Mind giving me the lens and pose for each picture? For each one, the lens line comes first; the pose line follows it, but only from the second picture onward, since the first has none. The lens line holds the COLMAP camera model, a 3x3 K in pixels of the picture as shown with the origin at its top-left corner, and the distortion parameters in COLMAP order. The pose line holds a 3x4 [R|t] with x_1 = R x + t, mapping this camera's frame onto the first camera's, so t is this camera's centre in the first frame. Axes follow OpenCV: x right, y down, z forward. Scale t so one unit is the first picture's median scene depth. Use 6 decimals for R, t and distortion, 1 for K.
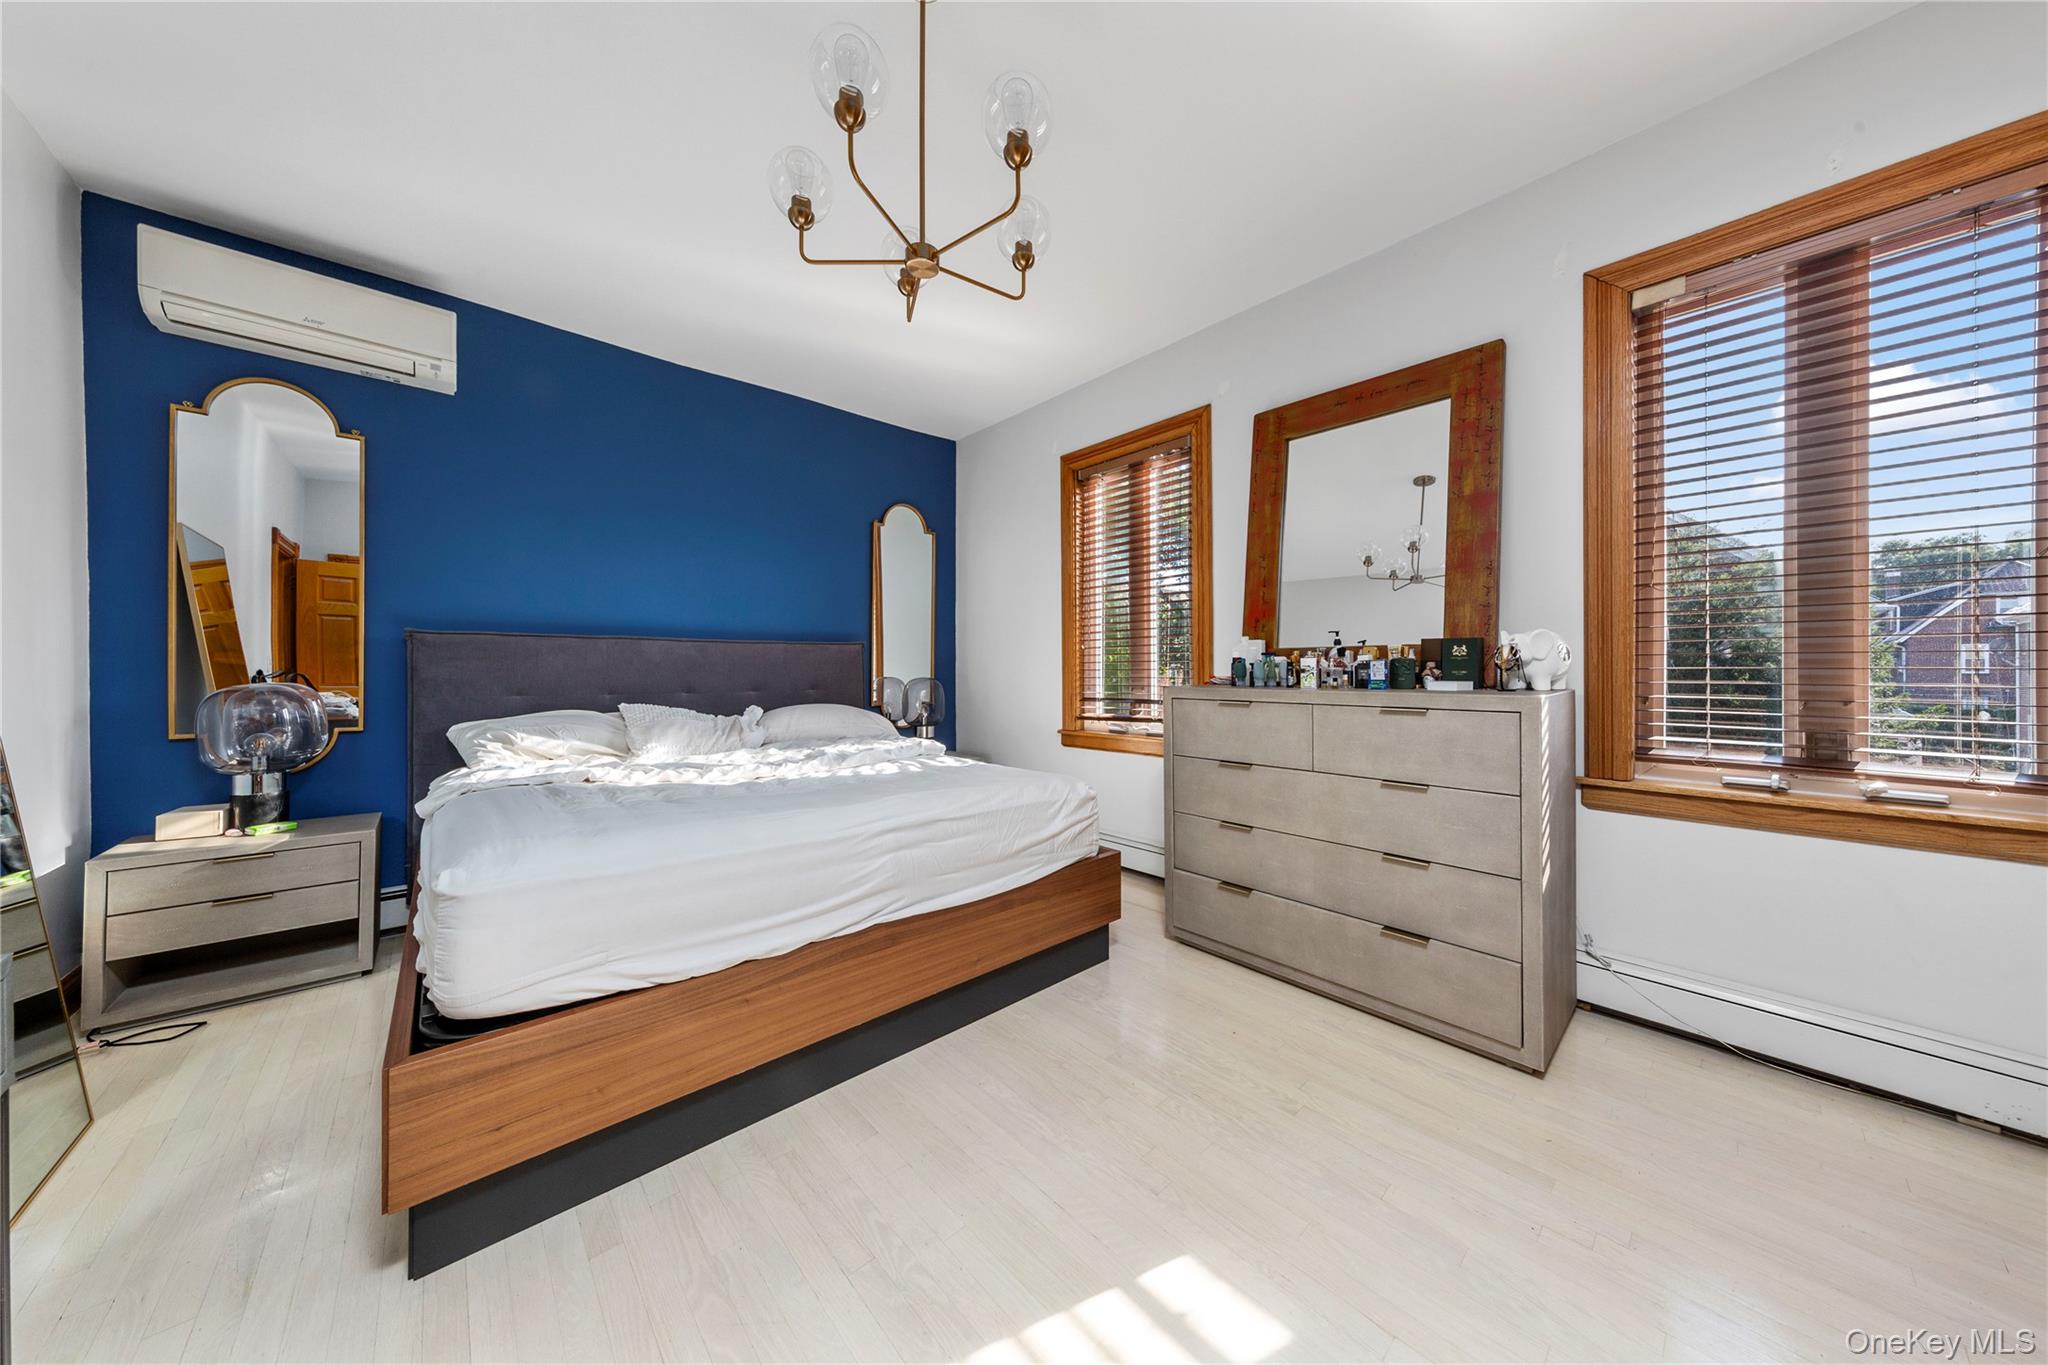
lens RADIAL K [[634.0, 0, 1024.0], [0, 634.0, 682.5], [0, 0, 1]] dist [0.000090, 0.000005]
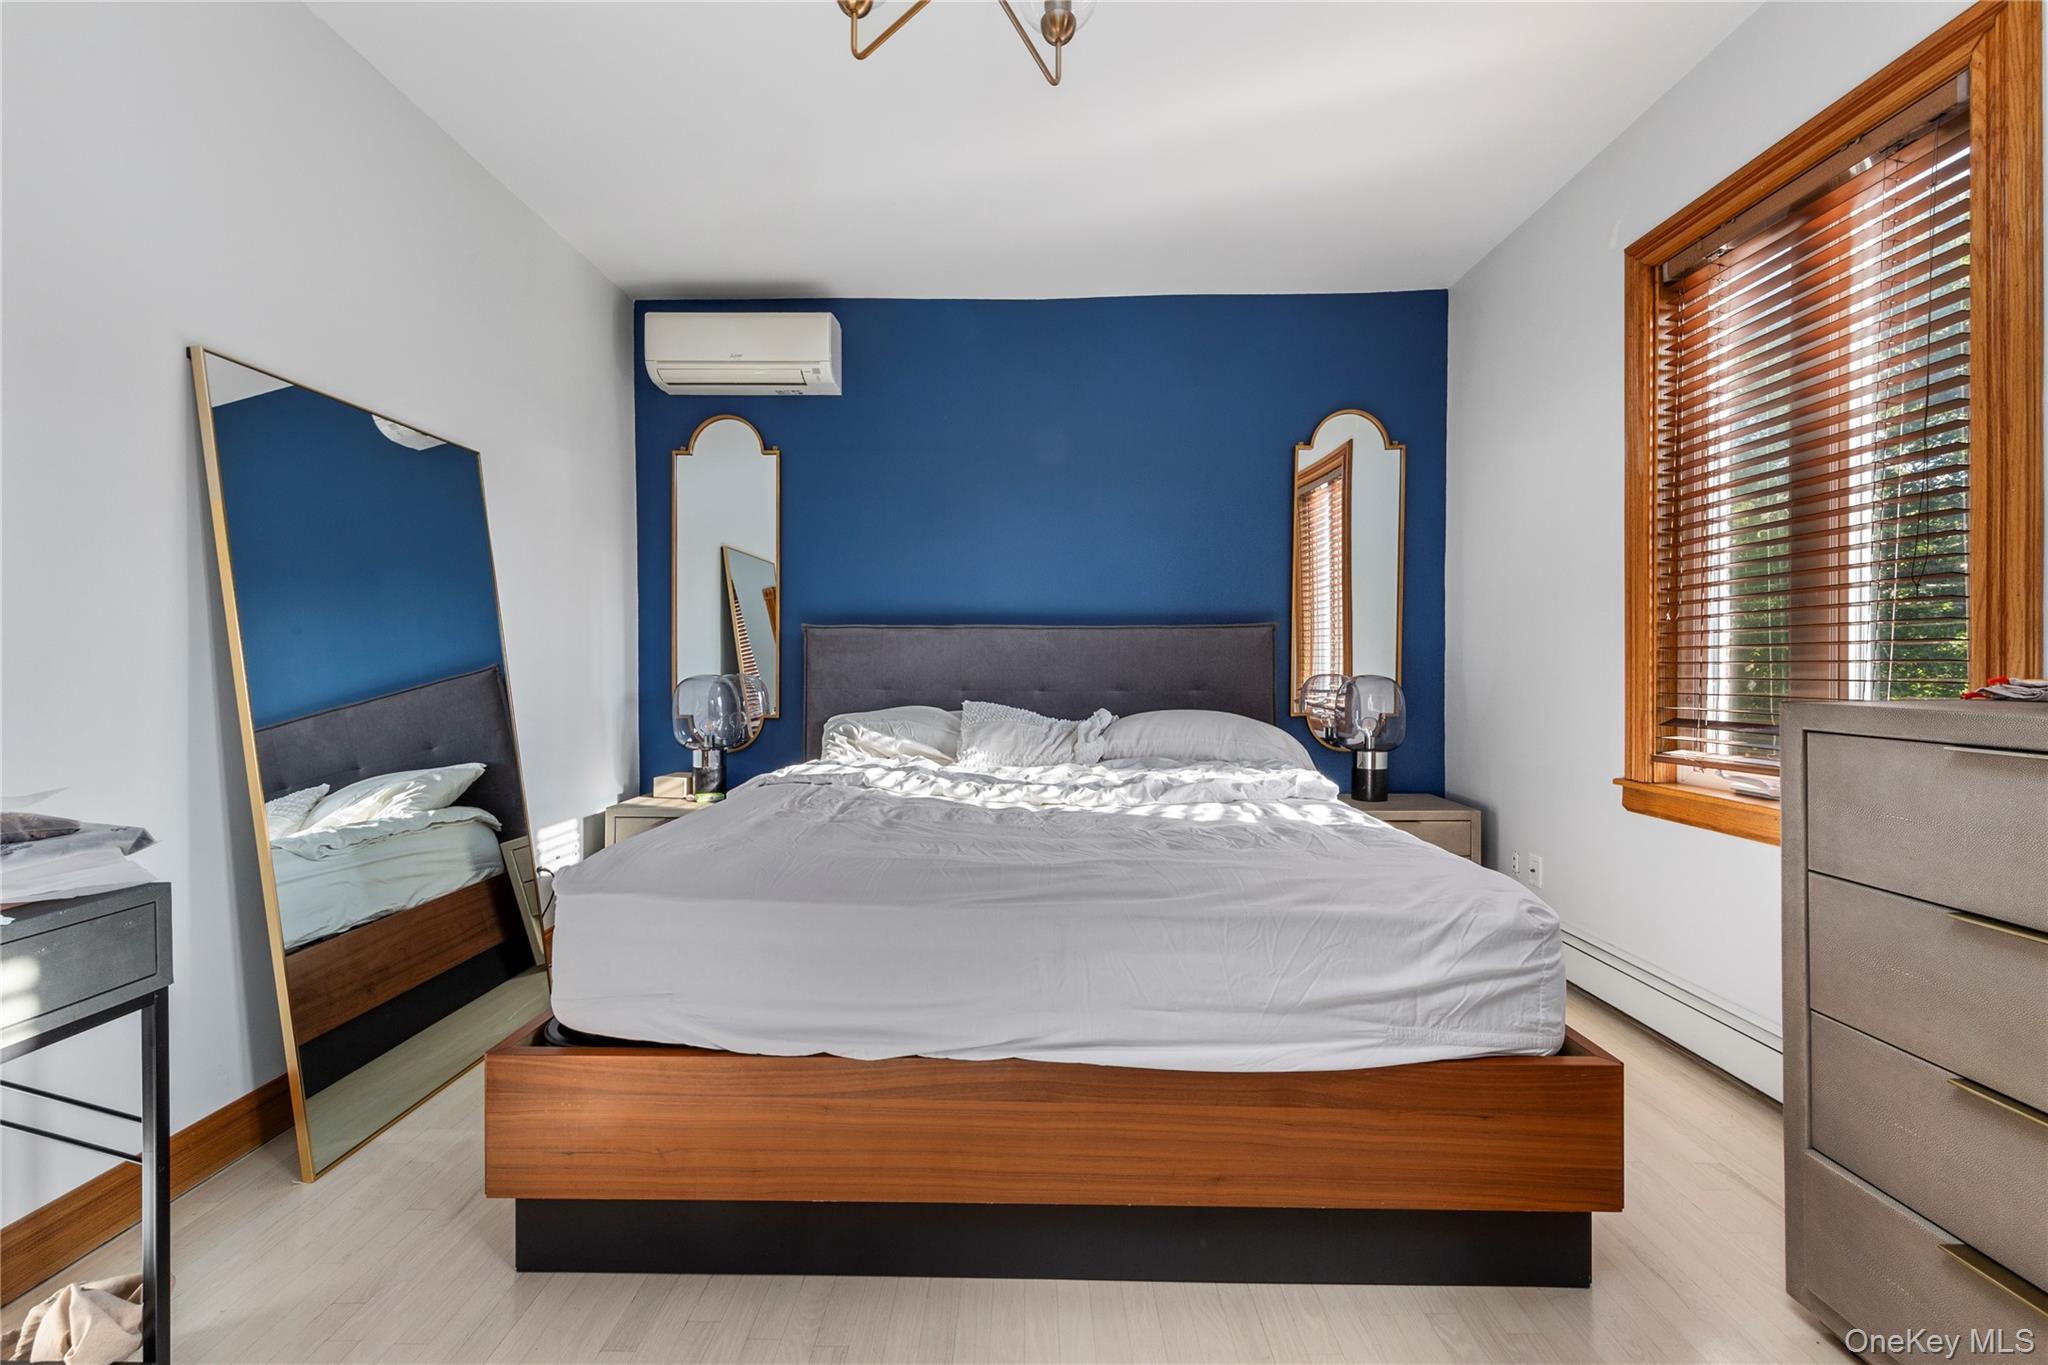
lens RADIAL K [[791.1, 0, 1024.0], [0, 791.1, 682.5], [0, 0, 1]] dist [0.011223, -0.003719]
pose [[0.733475, 0.016478, -0.679517, 0.185496], [-0.014672, 0.999857, 0.008409, -0.003179], [0.679558, 0.003802, 0.733612, 0.249242]]
